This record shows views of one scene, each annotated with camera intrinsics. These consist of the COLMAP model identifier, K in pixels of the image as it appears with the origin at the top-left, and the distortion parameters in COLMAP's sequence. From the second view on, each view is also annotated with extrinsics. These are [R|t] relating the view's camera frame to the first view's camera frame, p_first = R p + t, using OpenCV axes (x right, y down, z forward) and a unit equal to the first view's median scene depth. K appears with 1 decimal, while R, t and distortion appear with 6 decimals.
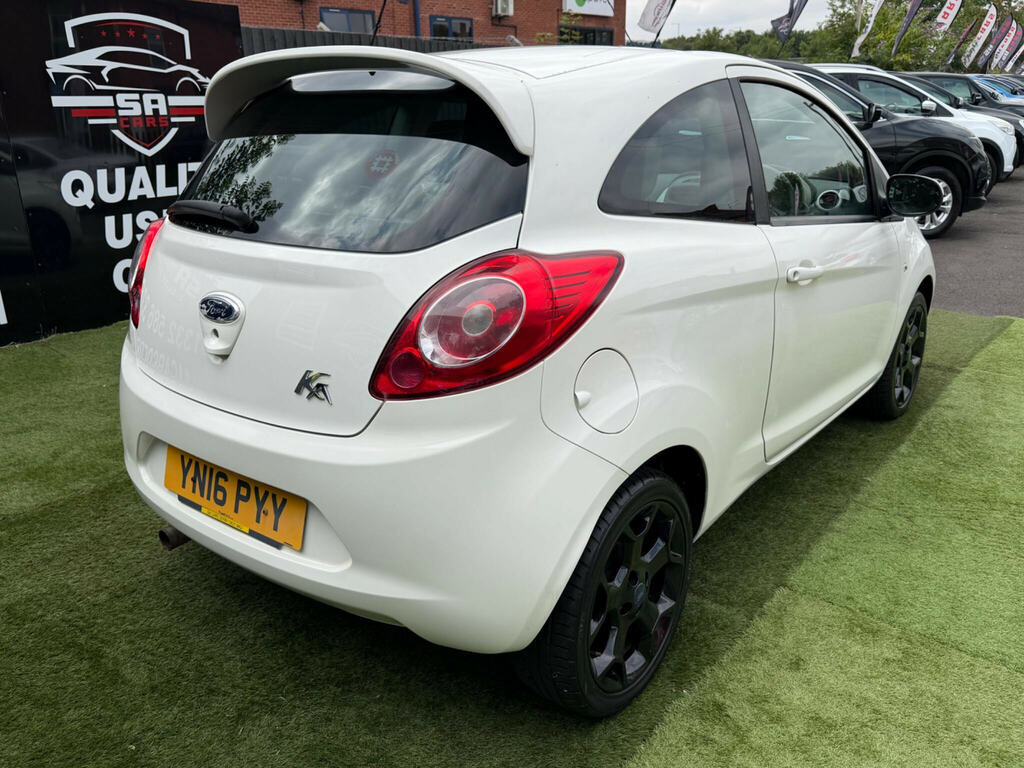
lens RADIAL K [[848.7, 0, 512.0], [0, 848.7, 384.0], [0, 0, 1]] dist [0.035247, -0.048163]
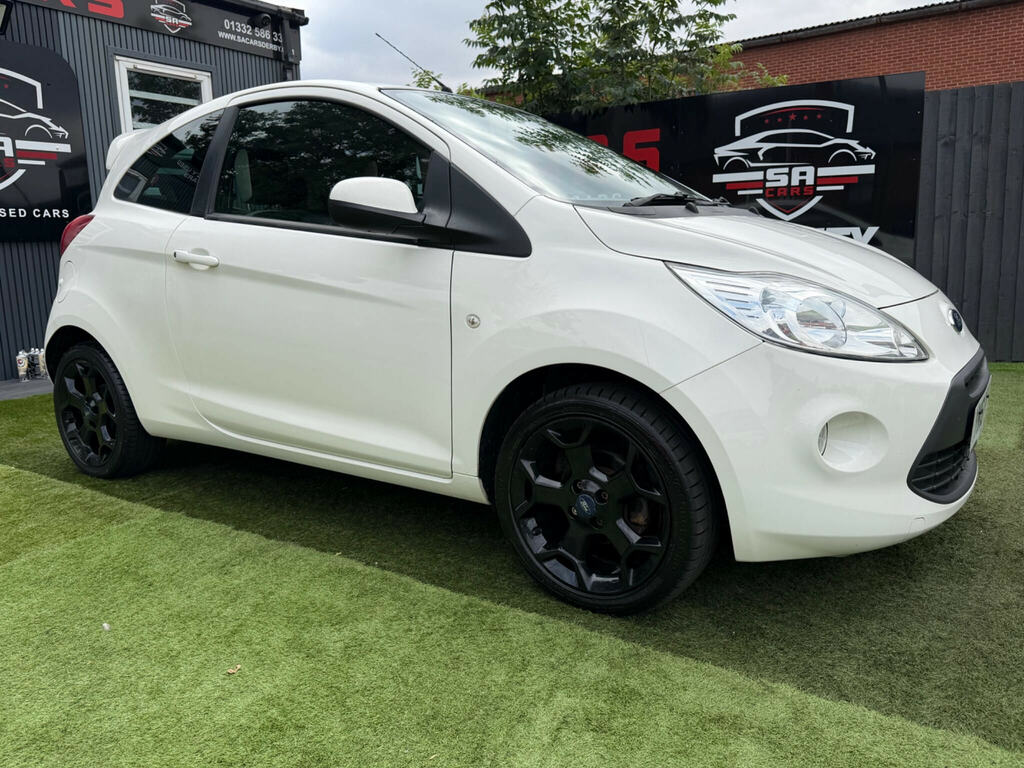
lens RADIAL K [[804.9, 0, 495.7], [0, 804.9, 362.8], [0, 0, 1]] dist [0.078982, -0.148655]
pose [[0.032984, 0.156582, -0.987114, 1.559939], [-0.297949, 0.944285, 0.139832, -0.287547], [0.954012, 0.289497, 0.077800, 1.402929]]
